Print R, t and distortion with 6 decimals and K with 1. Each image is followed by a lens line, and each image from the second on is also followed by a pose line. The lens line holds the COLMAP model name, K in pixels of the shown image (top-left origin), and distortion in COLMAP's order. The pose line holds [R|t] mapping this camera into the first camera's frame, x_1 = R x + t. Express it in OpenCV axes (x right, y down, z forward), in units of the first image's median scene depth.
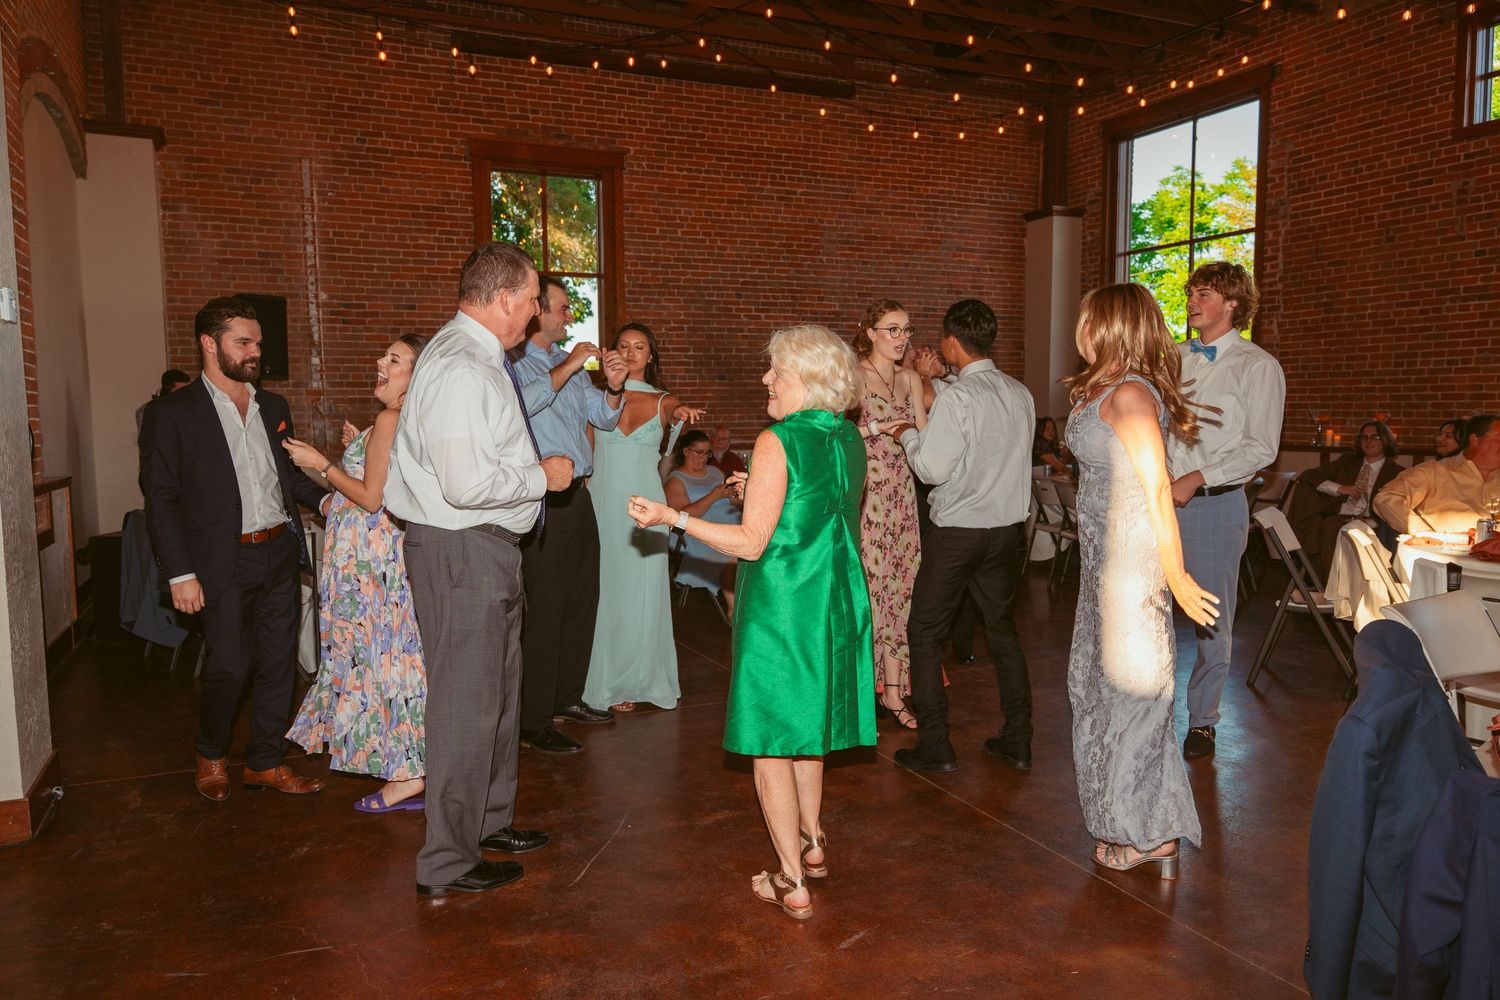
lens RADIAL K [[1054.5, 0, 736.6], [0, 1054.5, 515.9], [0, 0, 1]] dist [0.004178, -0.014548]
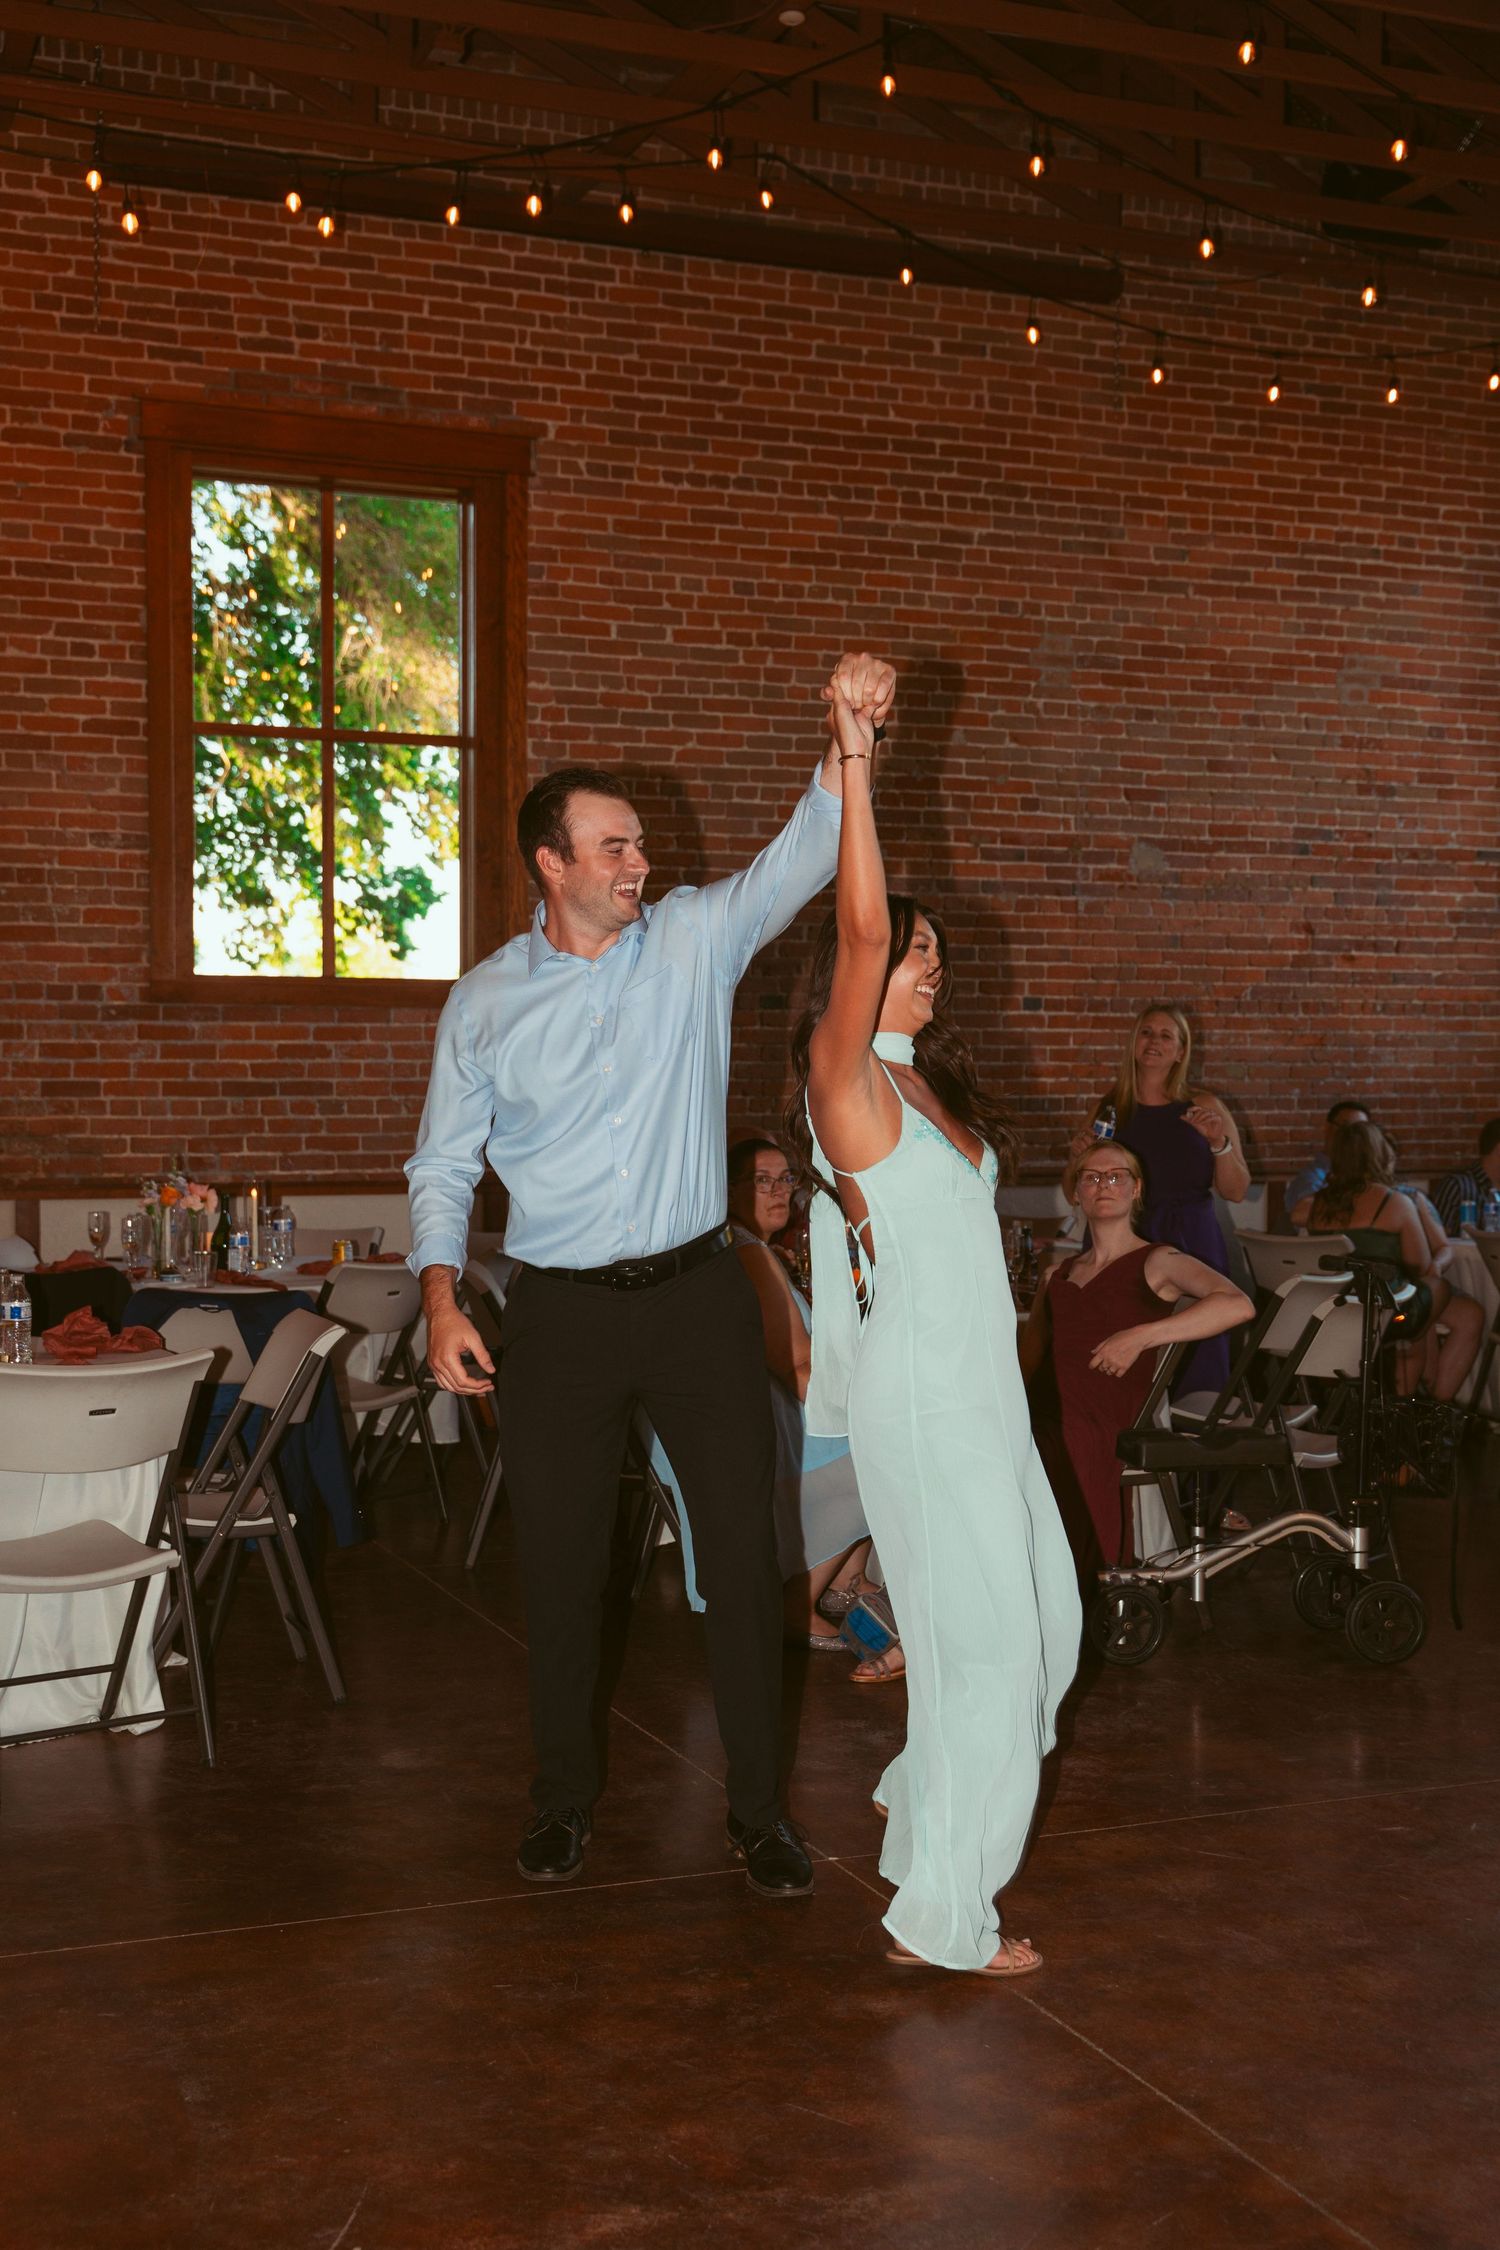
lens RADIAL K [[2641.5, 0, 782.2], [0, 2641.5, 1184.1], [0, 0, 1]] dist [0.014999, 0.000000]
pose [[0.999413, 0.012776, -0.031797, 0.023480], [-0.014663, 0.998101, -0.059830, -0.005295], [0.030972, 0.060261, 0.997702, 0.028930]]
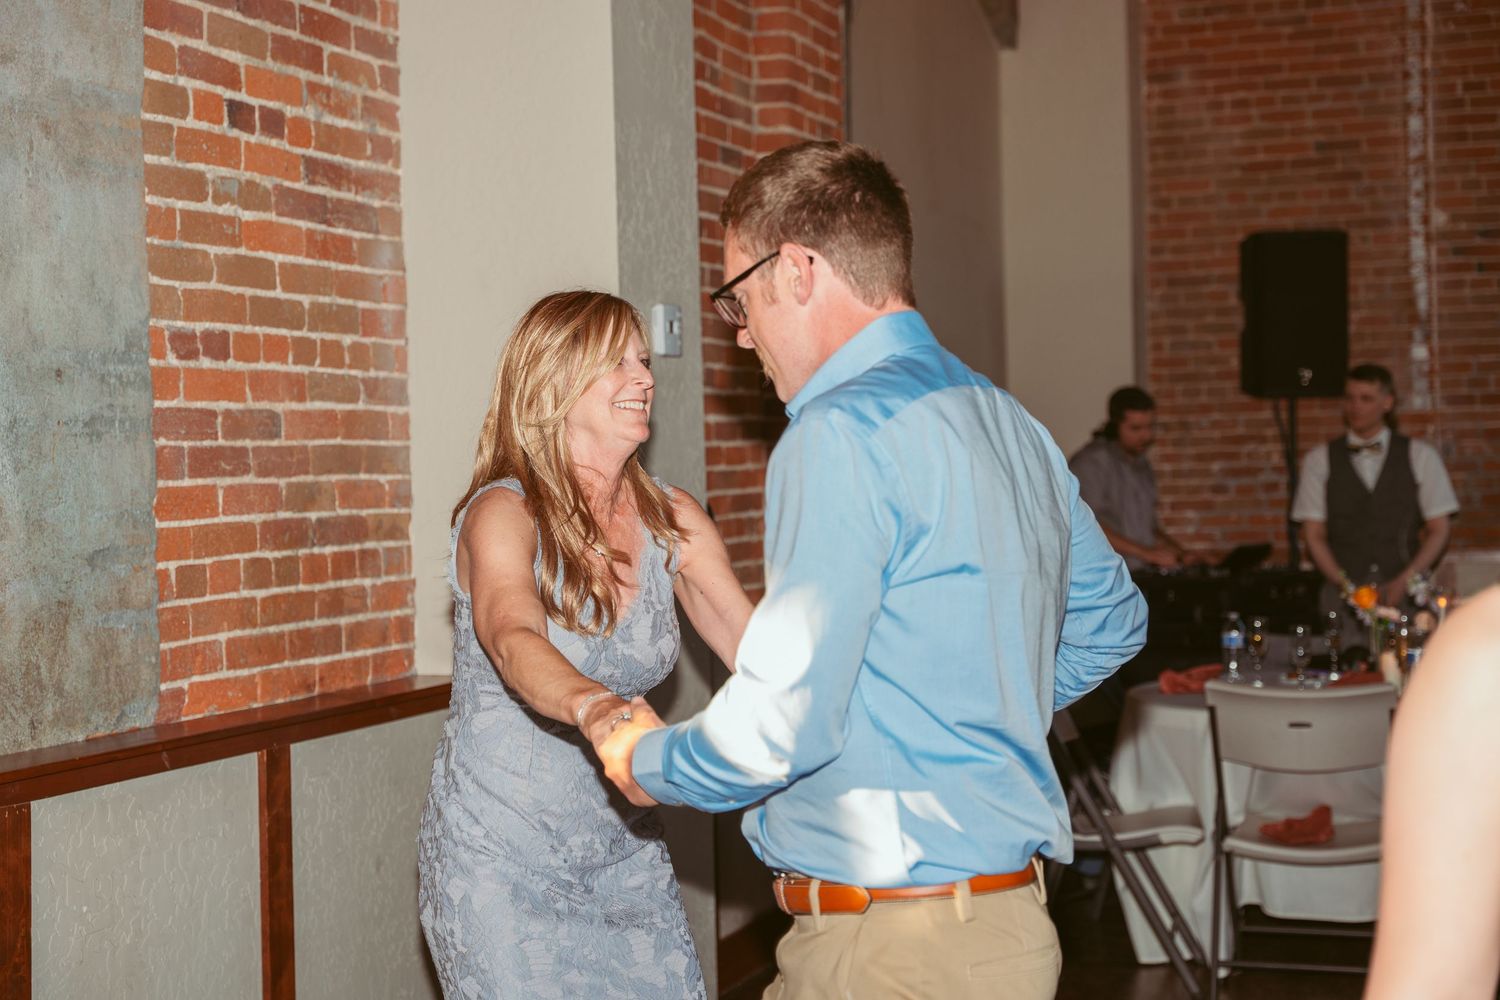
lens RADIAL K [[2453.9, 0, 740.9], [0, 2453.9, 499.1], [0, 0, 1]] dist [0.062492, 0.000000]
pose [[0.735427, 0.000363, -0.677603, 0.126169], [-0.049029, 0.997407, -0.052680, -0.005324], [0.675827, 0.071964, 0.733538, -0.028586]]
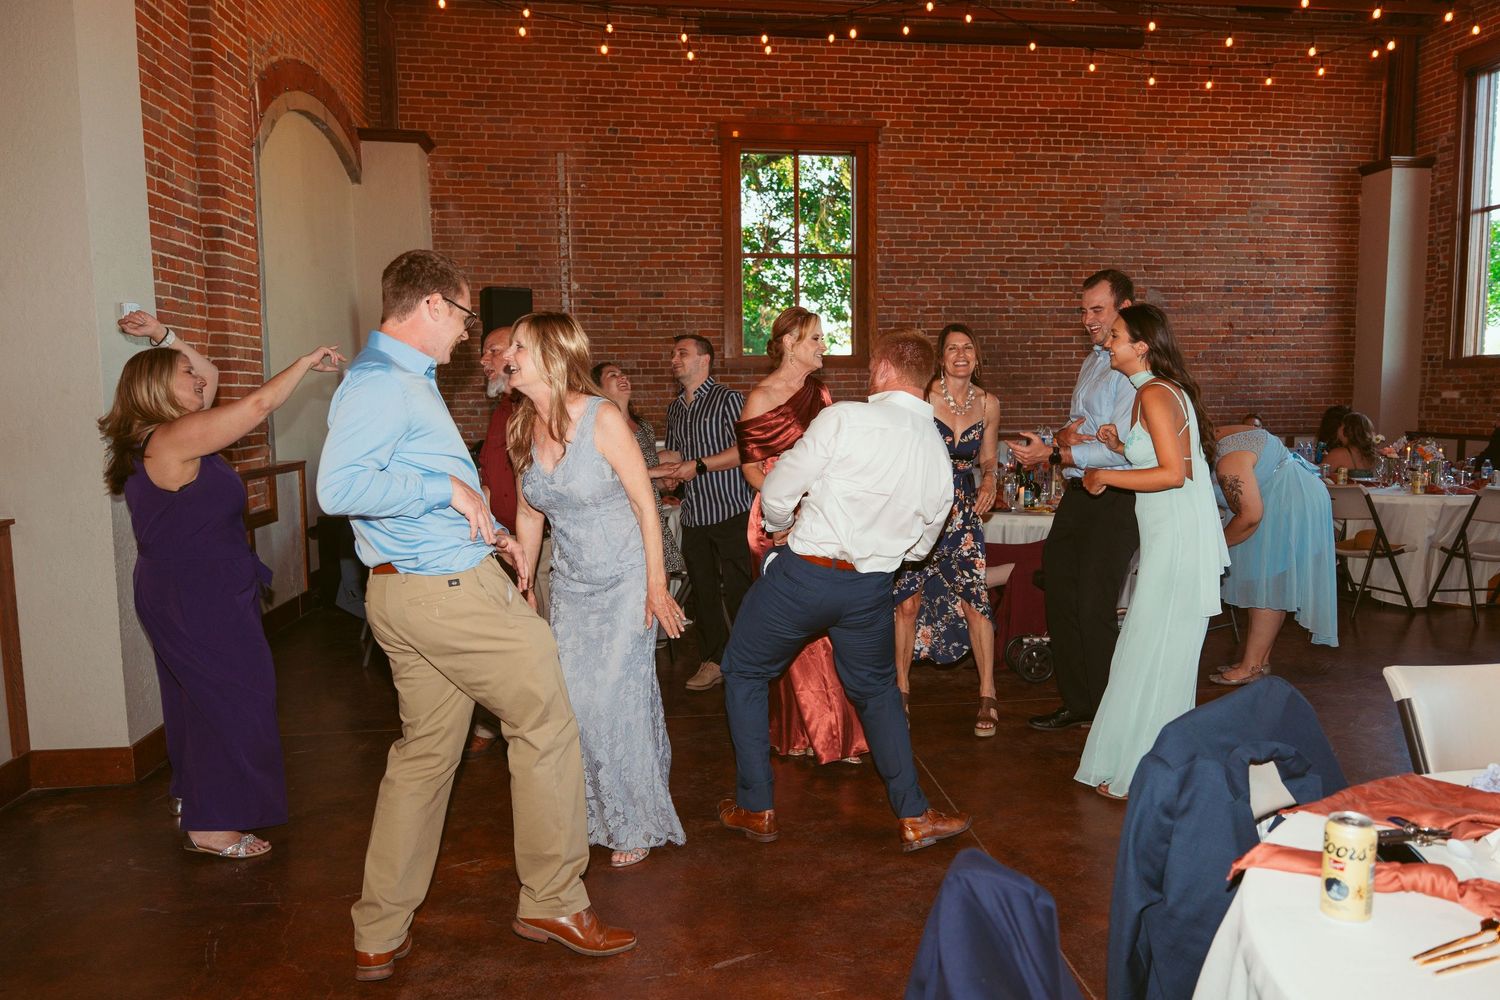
lens RADIAL K [[1121.7, 0, 812.3], [0, 1121.7, 522.0], [0, 0, 1]] dist [0.001595, -0.009652]
pose [[0.964275, 0.032064, -0.262957, 0.115687], [-0.027383, 0.999395, 0.021445, -0.007966], [0.263486, -0.013478, 0.964569, 0.004968]]
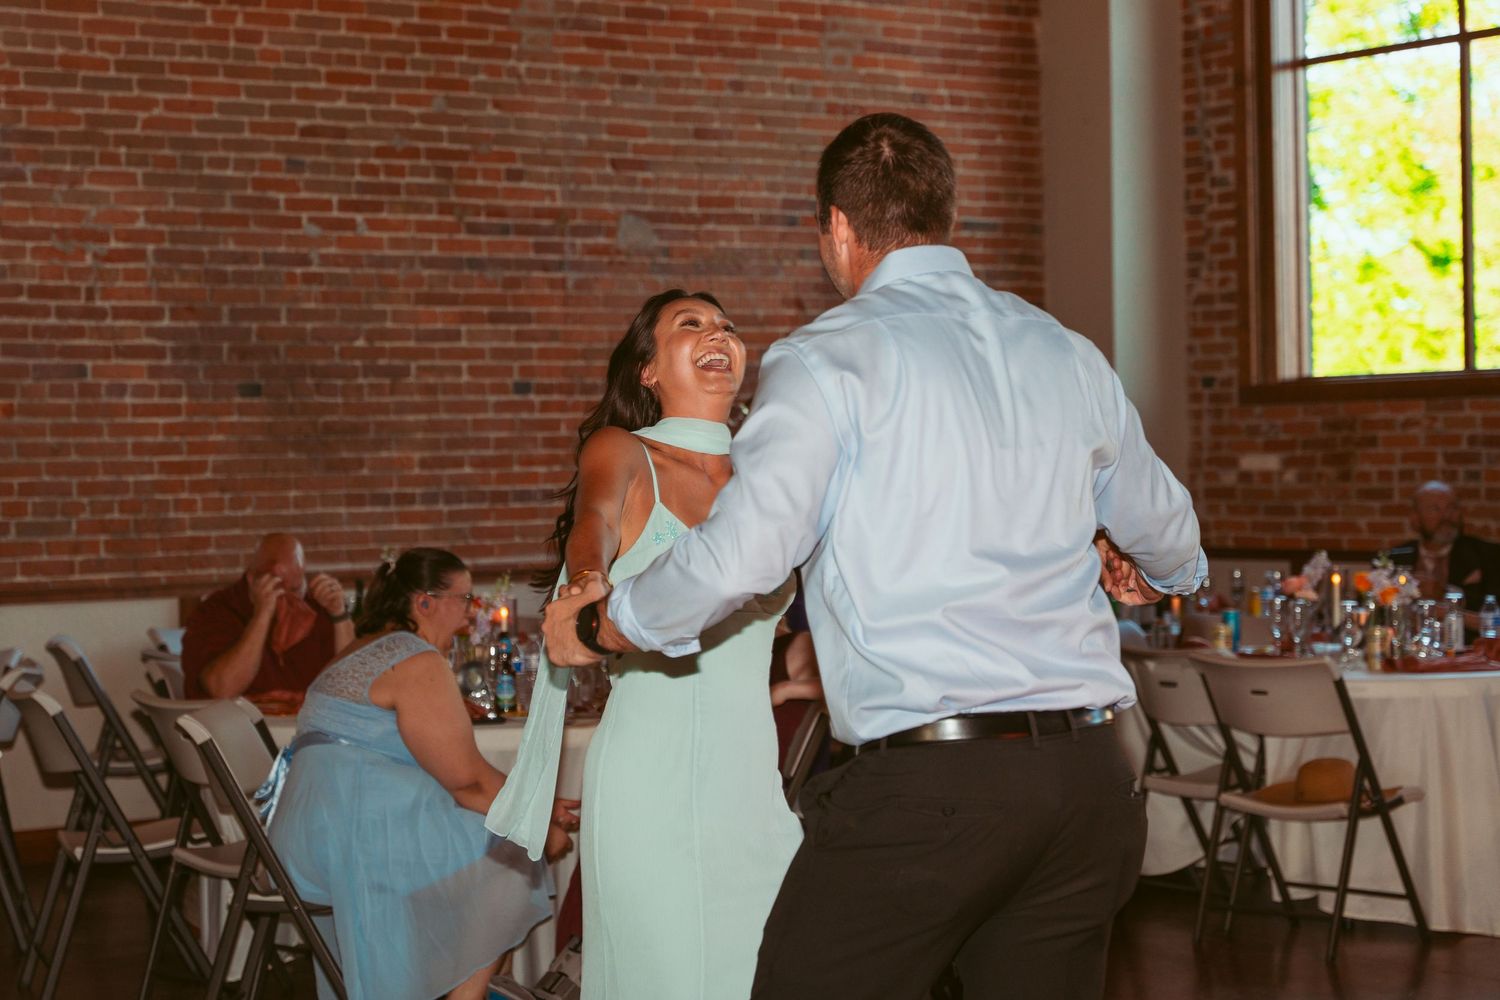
lens RADIAL K [[3073.9, 0, 673.7], [0, 3073.9, 451.3], [0, 0, 1]] dist [0.061261, 0.000000]
pose [[0.983920, -0.007837, 0.178436, -0.064999], [0.026373, 0.994461, -0.101748, -0.000151], [-0.176650, 0.104818, 0.978677, -0.051293]]
